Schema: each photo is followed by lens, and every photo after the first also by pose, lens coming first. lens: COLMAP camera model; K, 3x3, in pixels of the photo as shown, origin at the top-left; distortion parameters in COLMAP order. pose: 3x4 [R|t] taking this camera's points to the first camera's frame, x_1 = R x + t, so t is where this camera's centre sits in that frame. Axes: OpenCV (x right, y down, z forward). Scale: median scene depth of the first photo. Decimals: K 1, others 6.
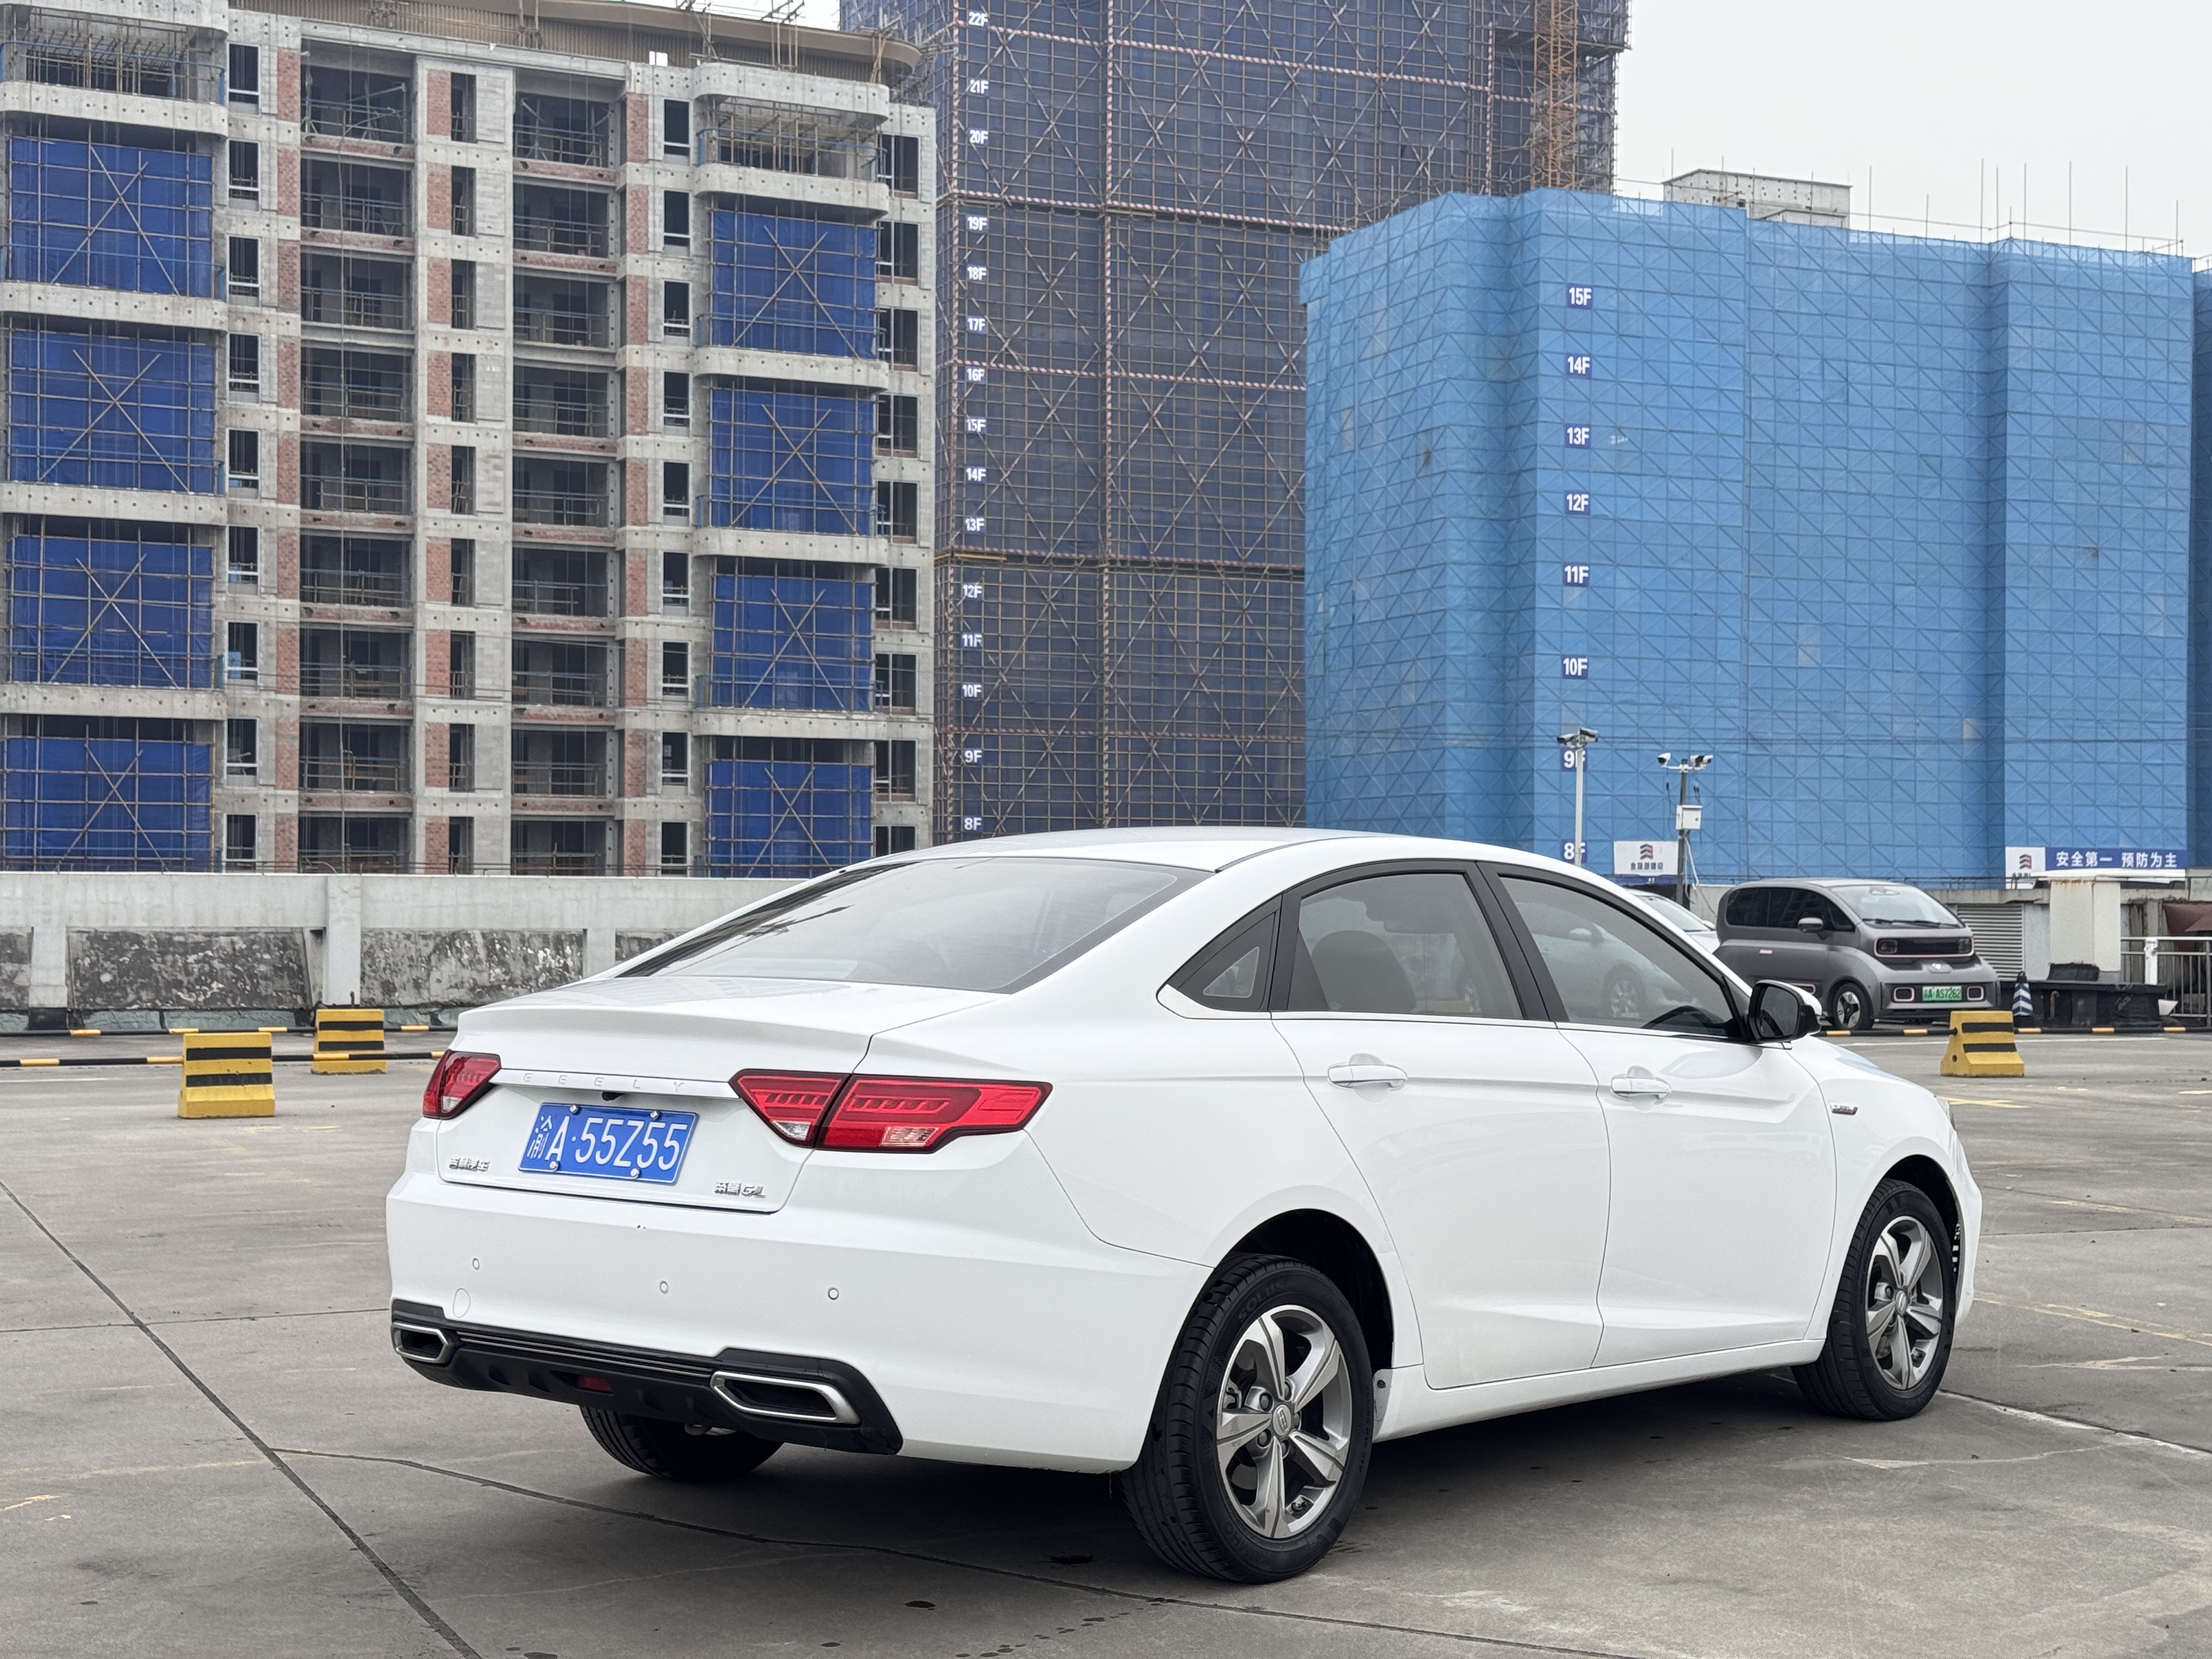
lens RADIAL K [[3068.7, 0, 1110.5], [0, 3068.7, 835.4], [0, 0, 1]] dist [0.107731, 0.000000]
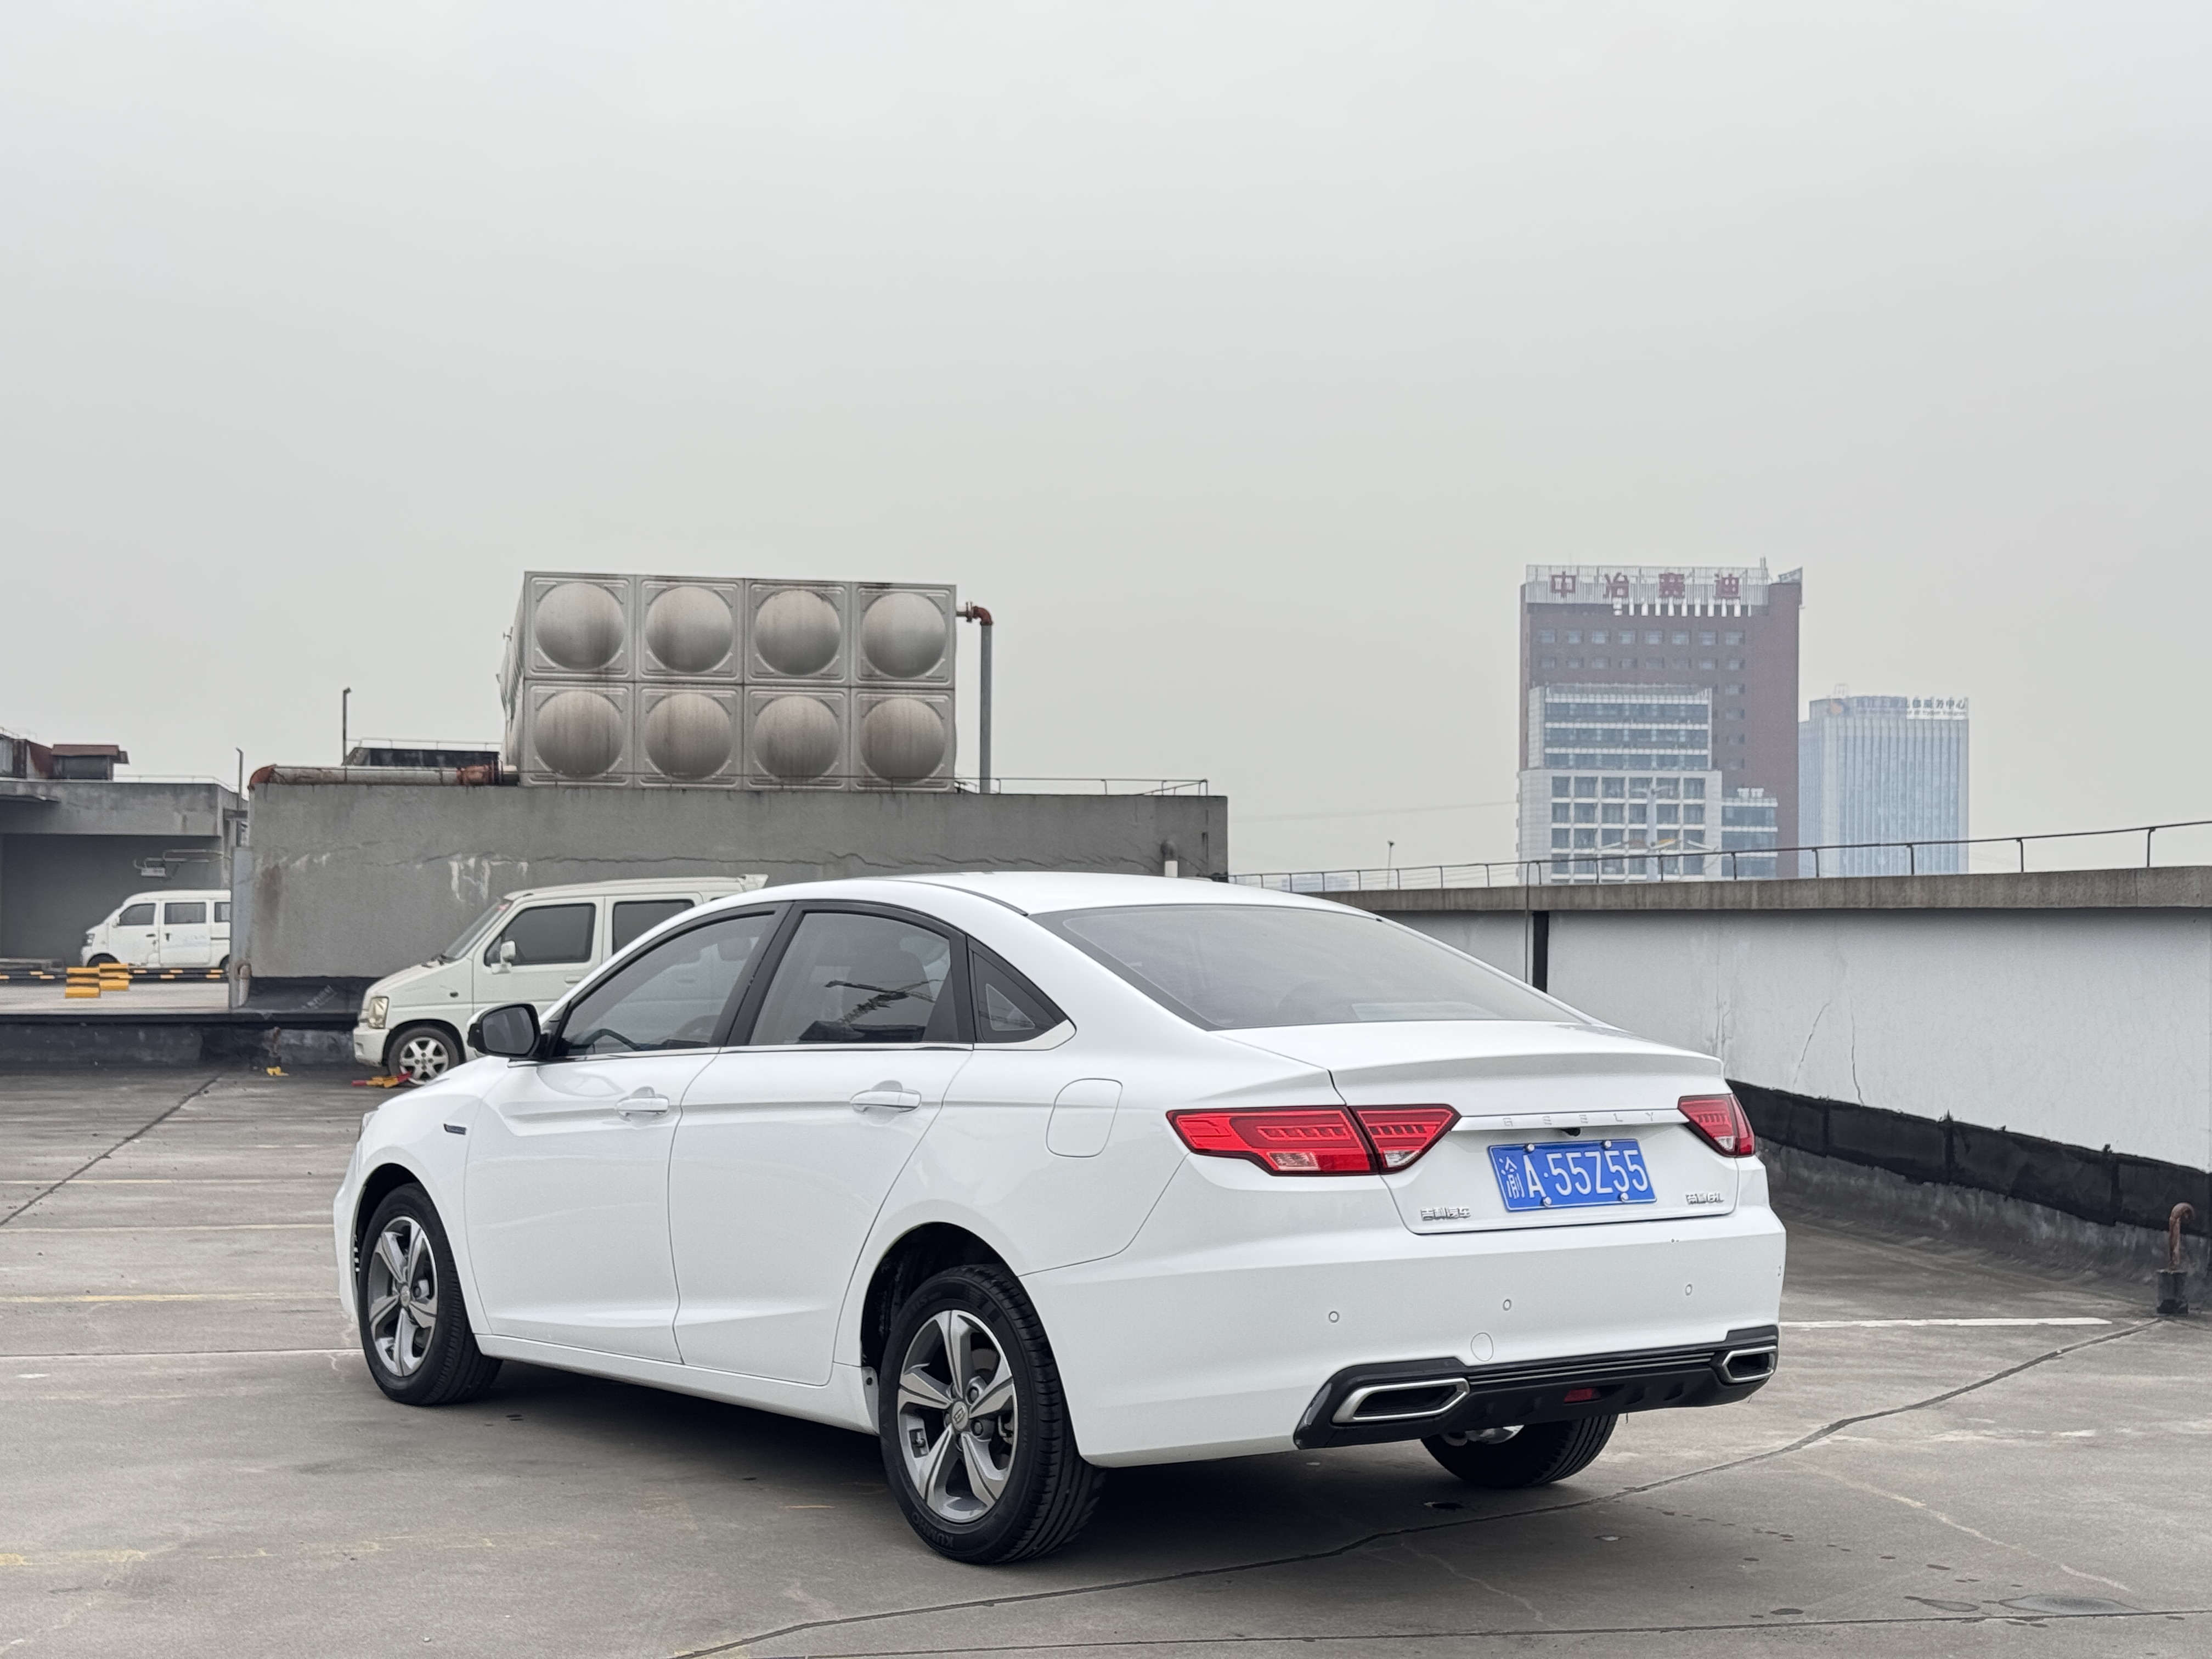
lens RADIAL K [[3068.7, 0, 1076.4], [0, 3068.7, 739.7], [0, 0, 1]] dist [0.107731, 0.000000]
pose [[0.239708, 0.053467, 0.969372, -1.284306], [-0.028335, 0.998442, -0.048064, 0.002321], [-0.970432, -0.015946, 0.240849, 0.908058]]
